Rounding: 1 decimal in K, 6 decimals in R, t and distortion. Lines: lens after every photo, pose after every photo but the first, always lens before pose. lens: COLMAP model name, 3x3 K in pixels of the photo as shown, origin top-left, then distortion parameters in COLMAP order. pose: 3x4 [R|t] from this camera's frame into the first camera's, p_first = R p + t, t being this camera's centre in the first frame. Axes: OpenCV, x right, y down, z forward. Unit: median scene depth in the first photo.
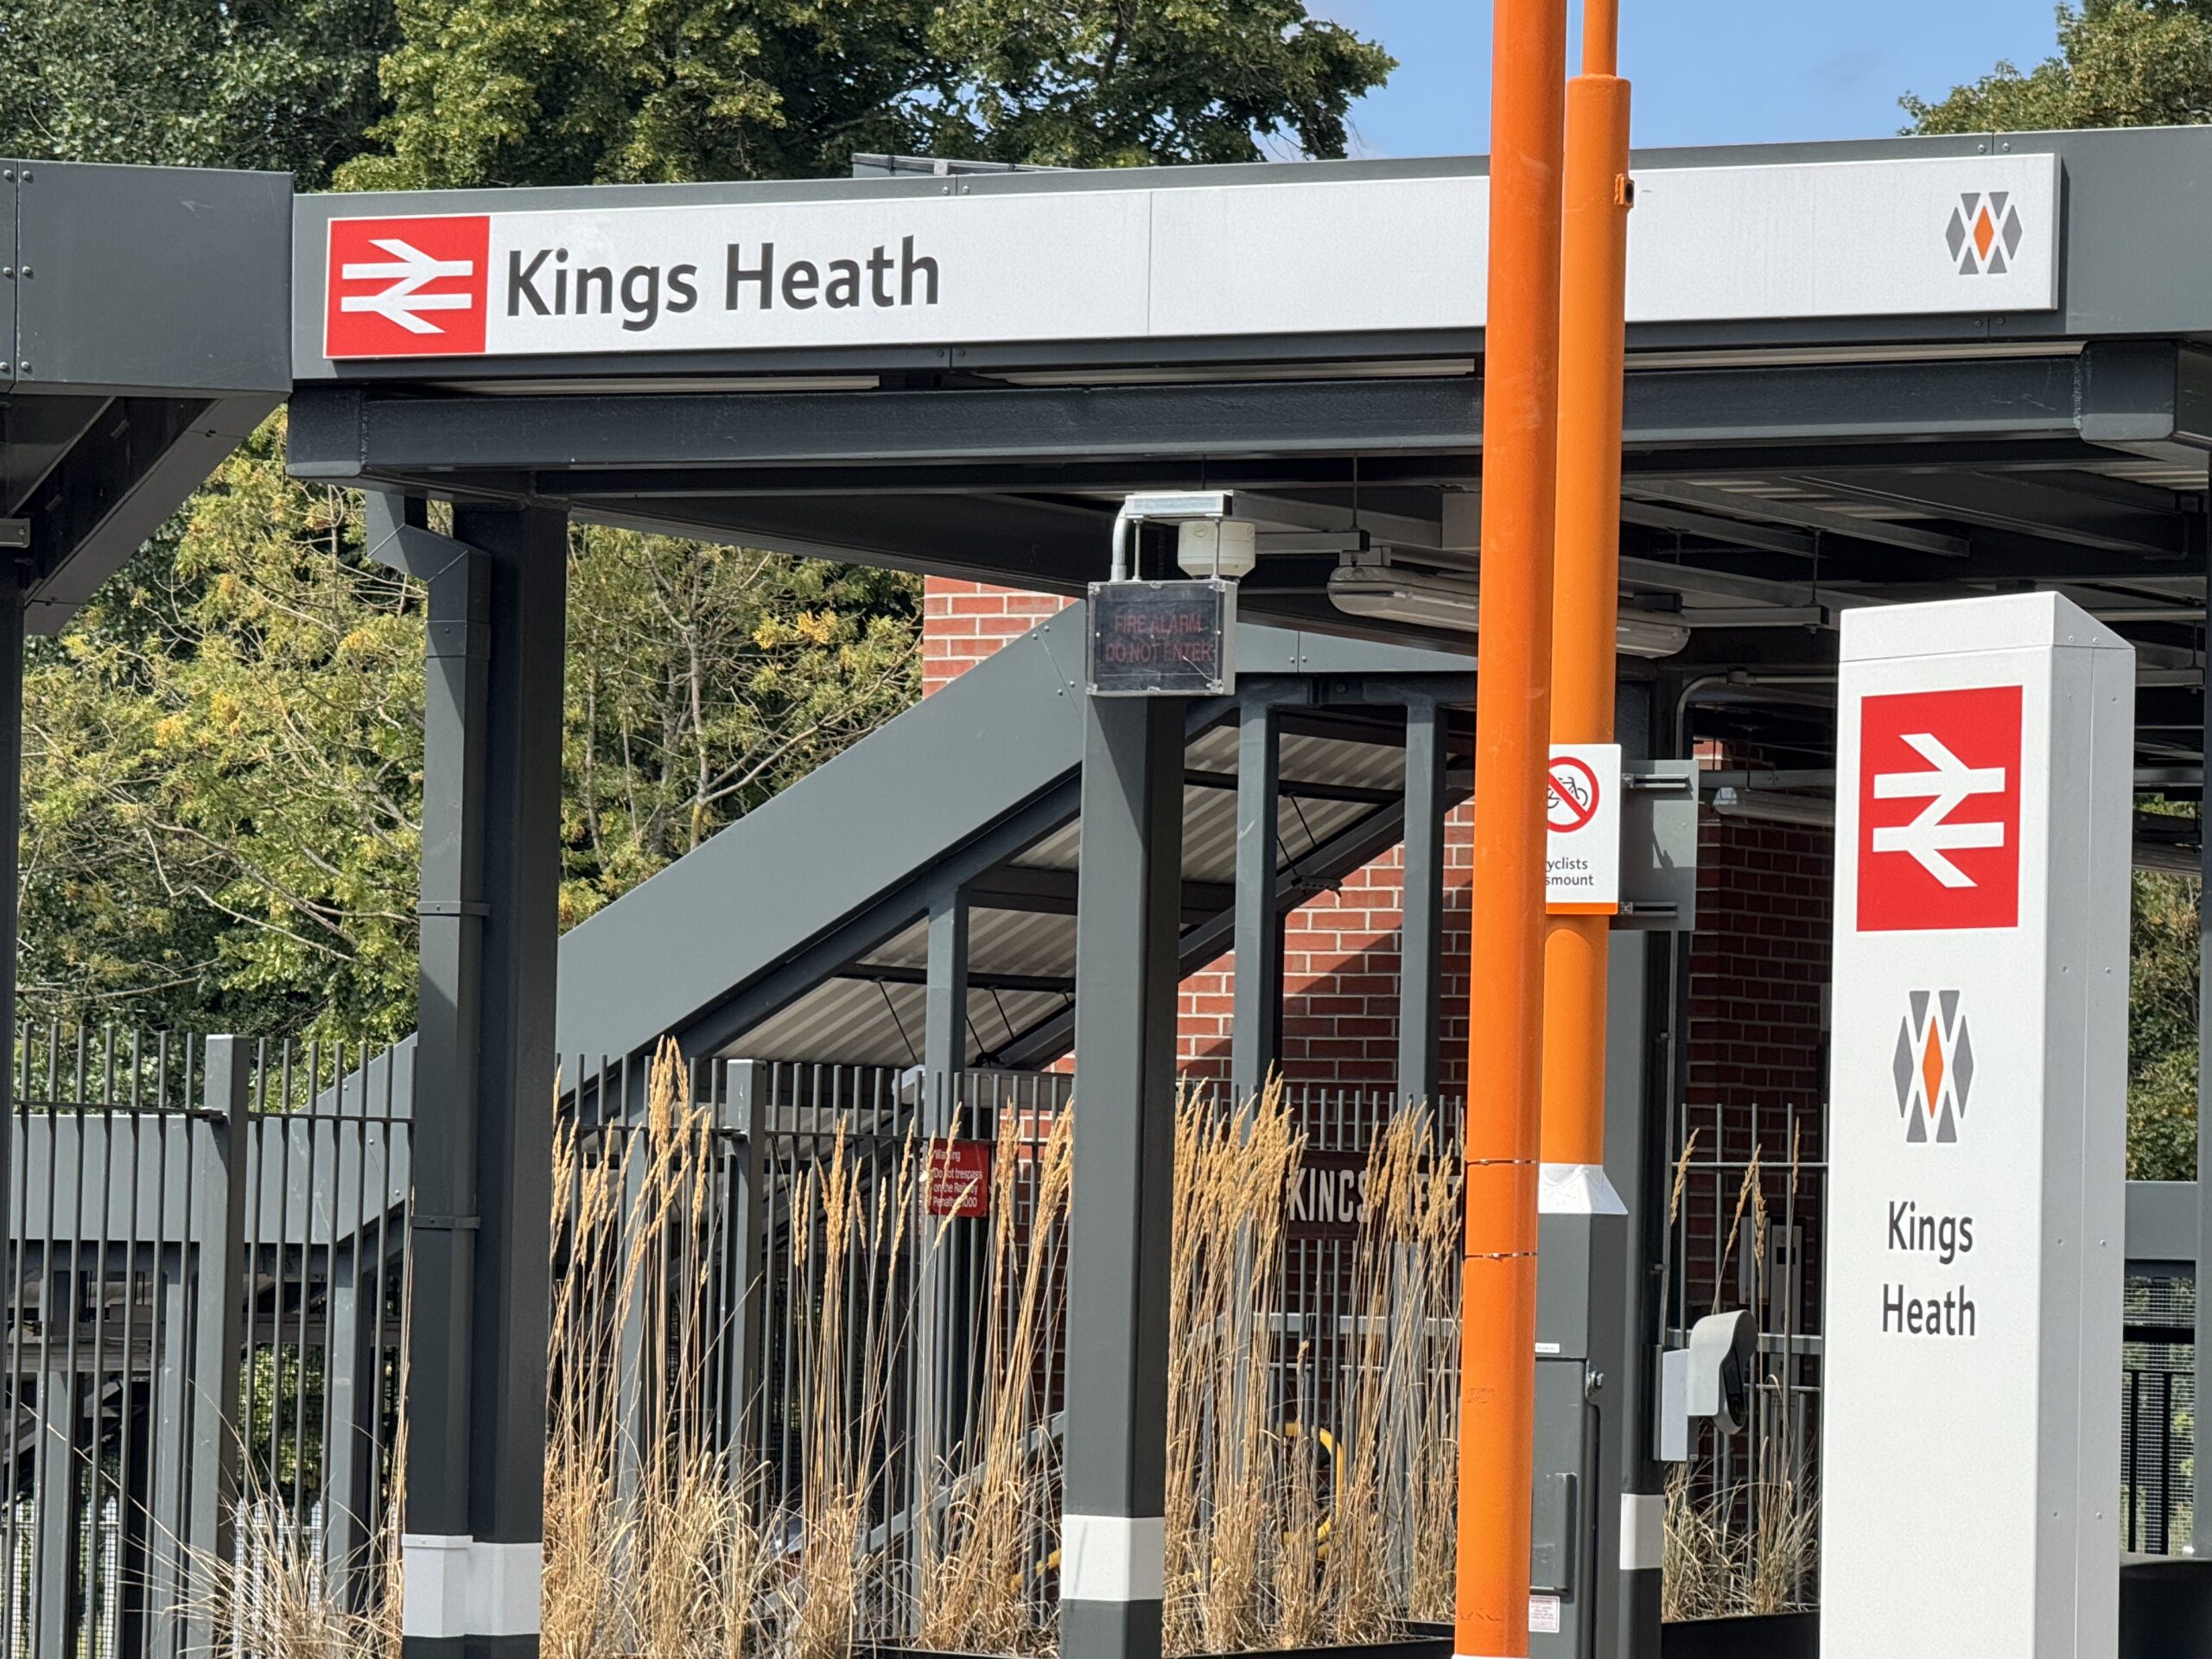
lens RADIAL K [[9452.1, 0, 1125.1], [0, 9452.1, 850.5], [0, 0, 1]] dist [0.263533, 0.000000]
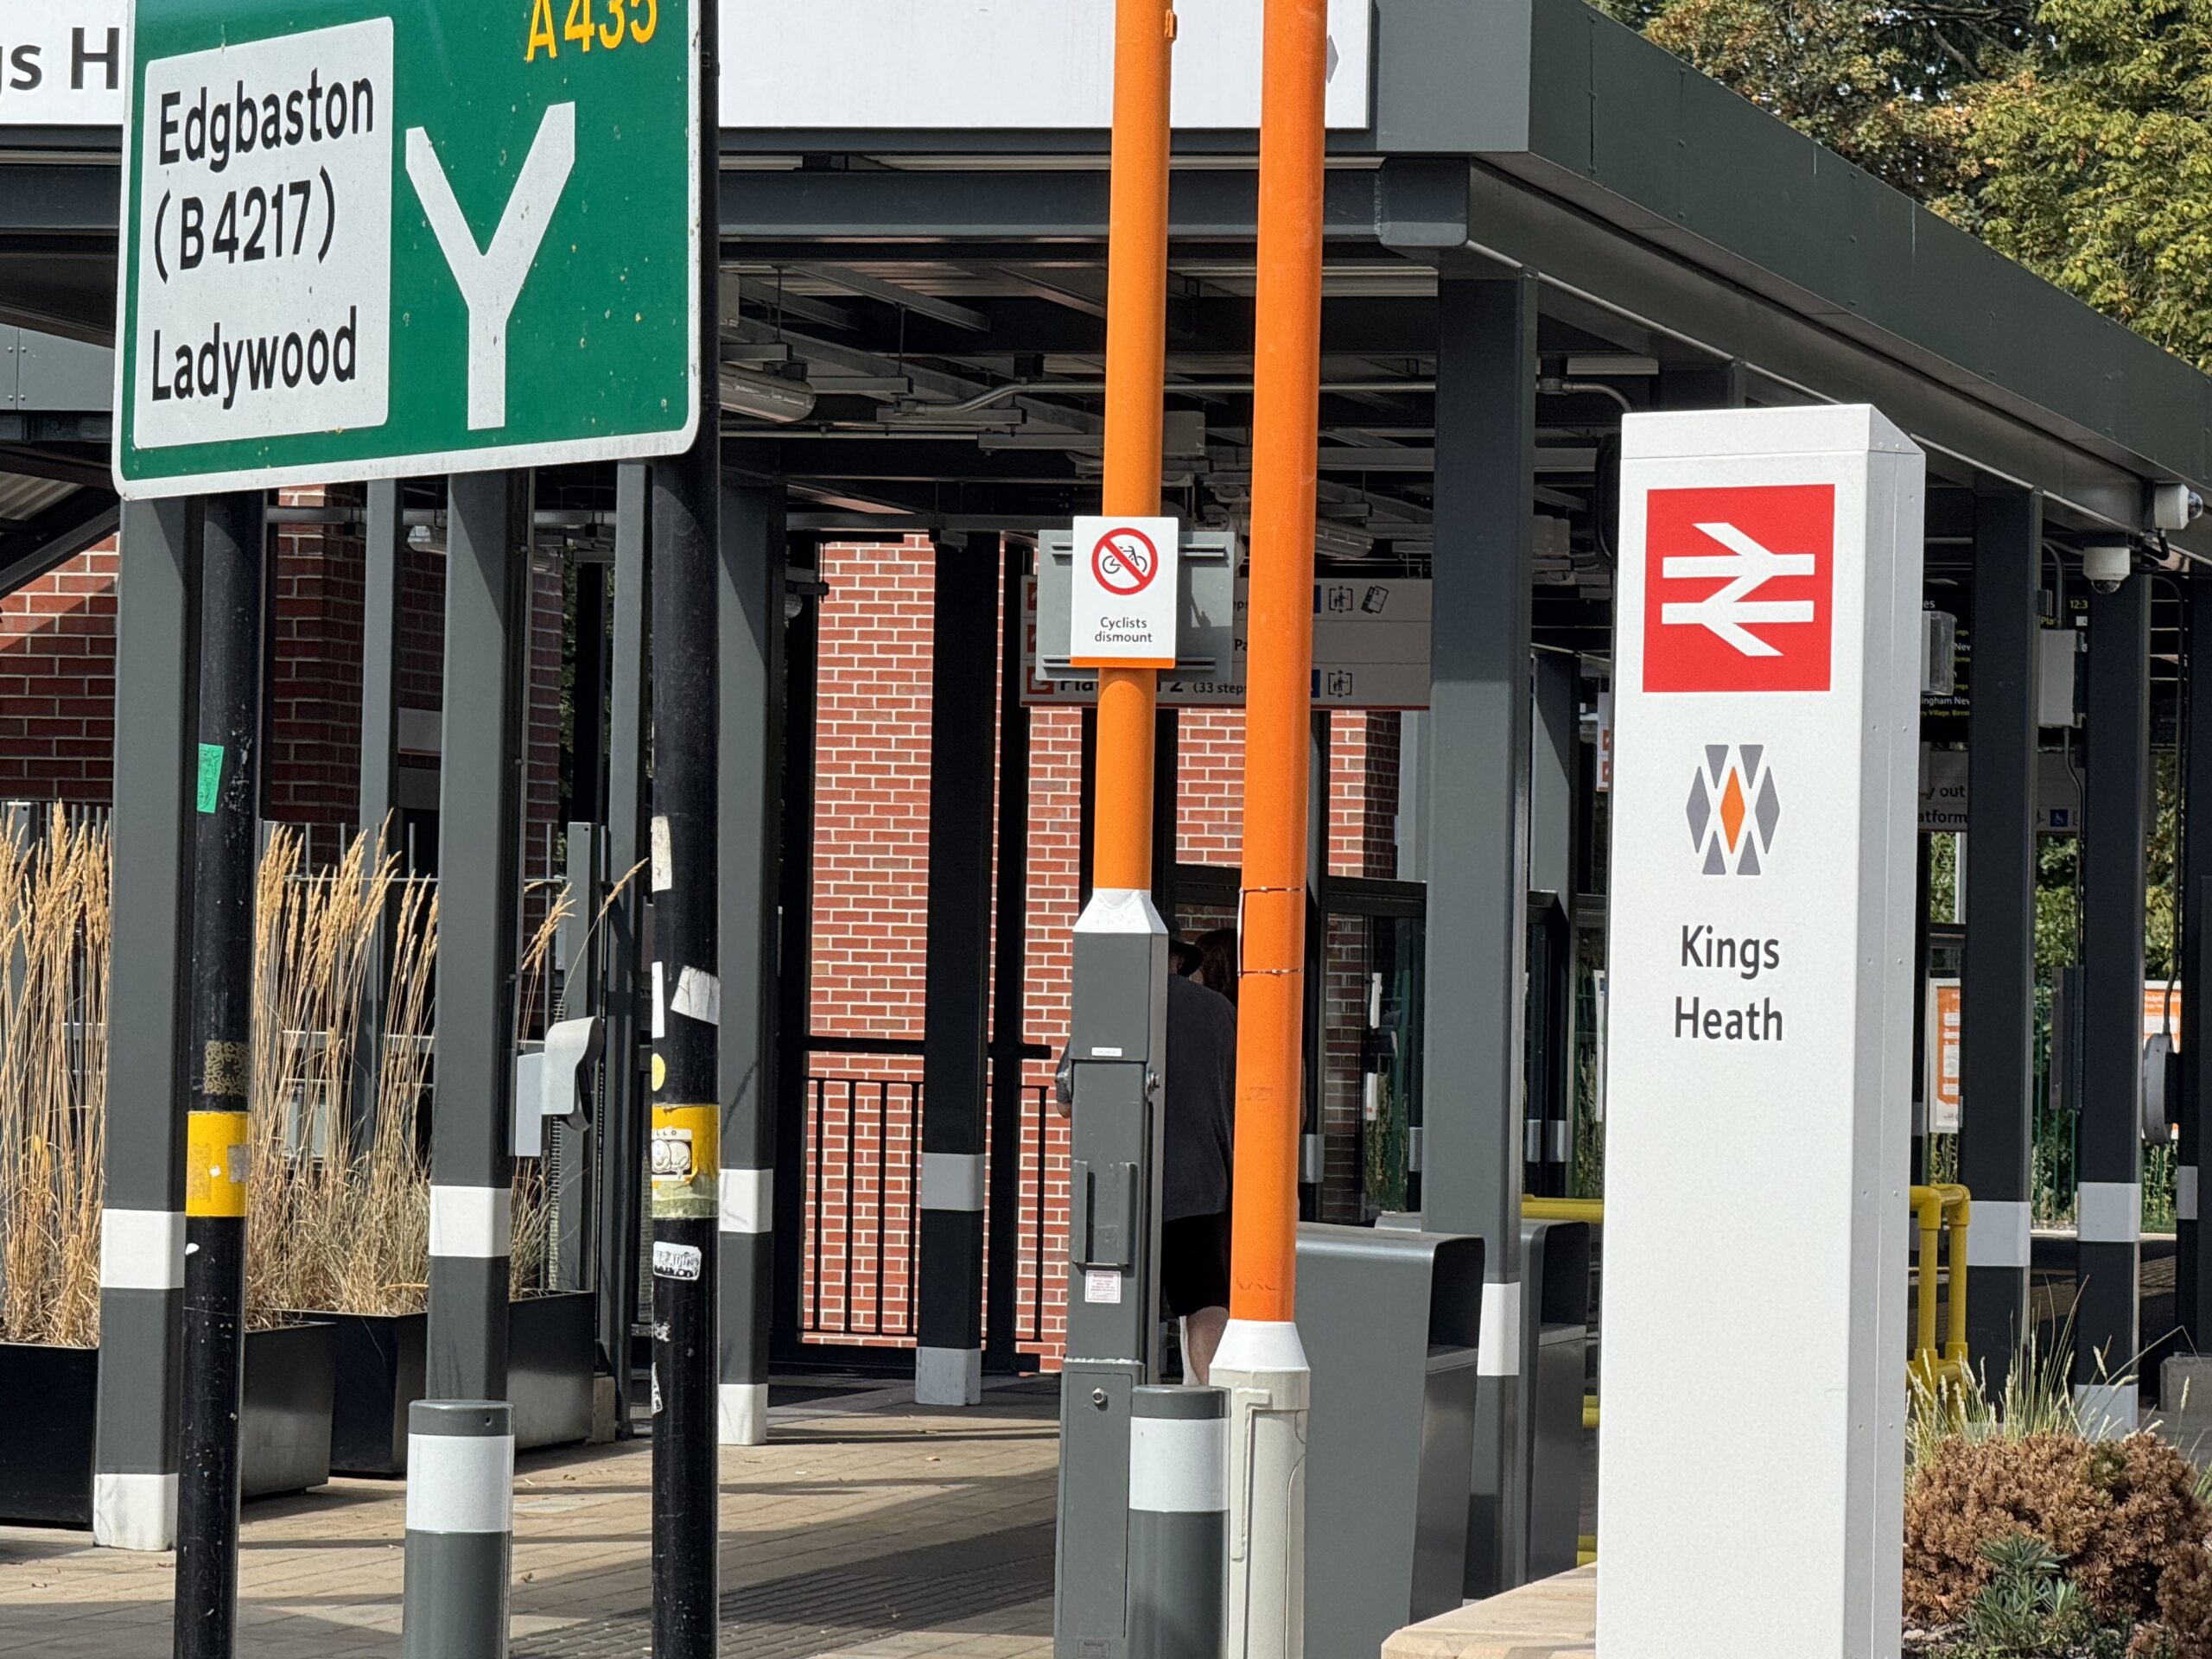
lens RADIAL K [[9452.1, 0, 1105.6], [0, 9452.1, 818.1], [0, 0, 1]] dist [0.263533, 0.000000]
pose [[0.965825, 0.004774, 0.259150, -0.201518], [-0.012011, 0.999581, 0.026351, -0.004073], [-0.258915, -0.028564, 0.965478, -0.071143]]
